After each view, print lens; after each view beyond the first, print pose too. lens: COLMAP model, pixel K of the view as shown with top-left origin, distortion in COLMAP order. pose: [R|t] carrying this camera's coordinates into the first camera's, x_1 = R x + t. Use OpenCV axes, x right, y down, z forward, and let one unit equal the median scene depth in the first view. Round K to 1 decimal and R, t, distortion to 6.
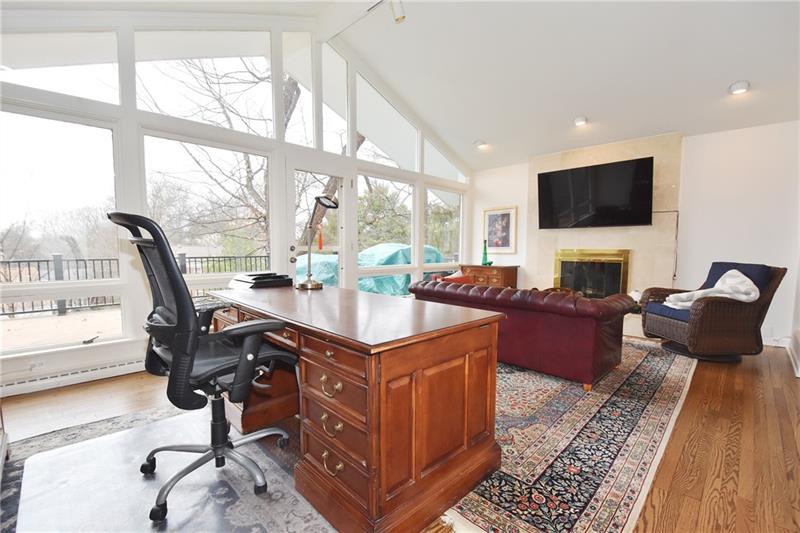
lens RADIAL K [[353.1, 0, 378.7], [0, 353.1, 267.1], [0, 0, 1]] dist [0.004281, -0.000183]
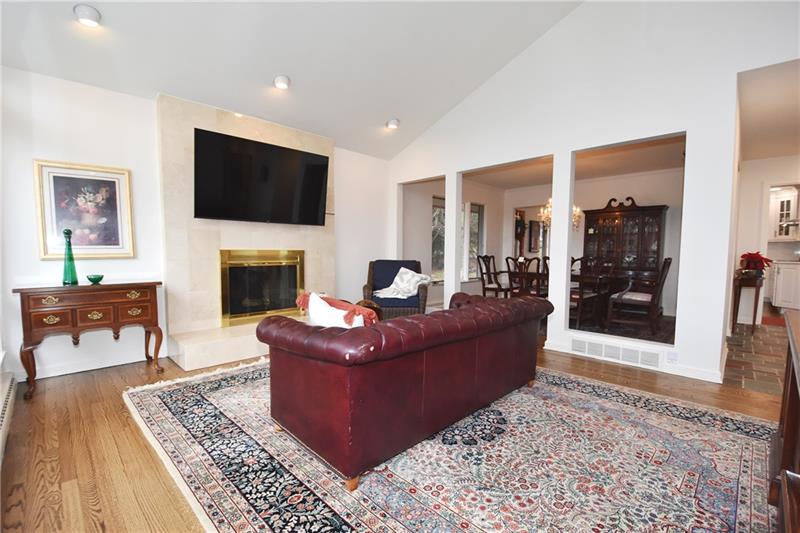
lens RADIAL K [[363.5, 0, 398.7], [0, 363.5, 277.1], [0, 0, 1]] dist [-0.010556, -0.000485]
pose [[-0.024917, -0.070853, 0.997175, -0.244239], [0.050963, 0.996098, 0.072050, -0.036079], [-0.998390, 0.052614, -0.021208, 0.776450]]
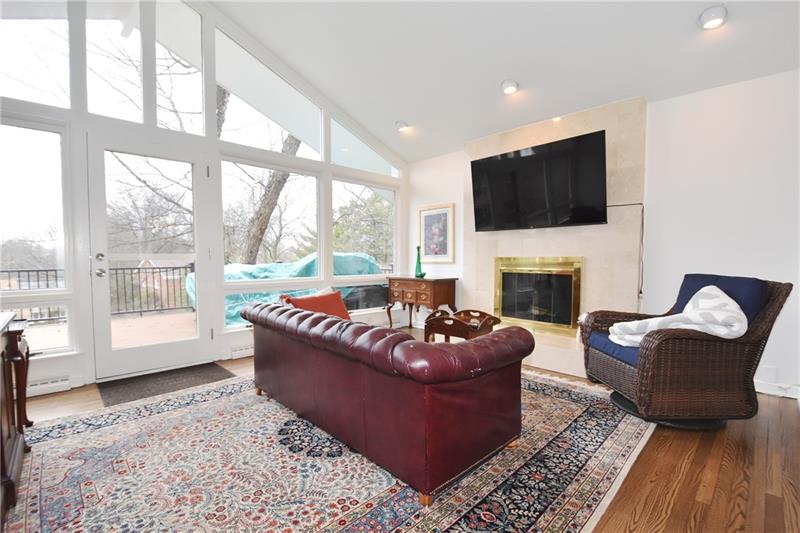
lens RADIAL K [[359.0, 0, 370.9], [0, 359.0, 268.6], [0, 0, 1]] dist [0.000644, -0.000223]
pose [[0.999522, -0.001838, -0.030847, 0.290069], [0.001071, 0.999690, -0.024880, -0.006821], [0.030883, 0.024835, 0.999214, 0.231543]]
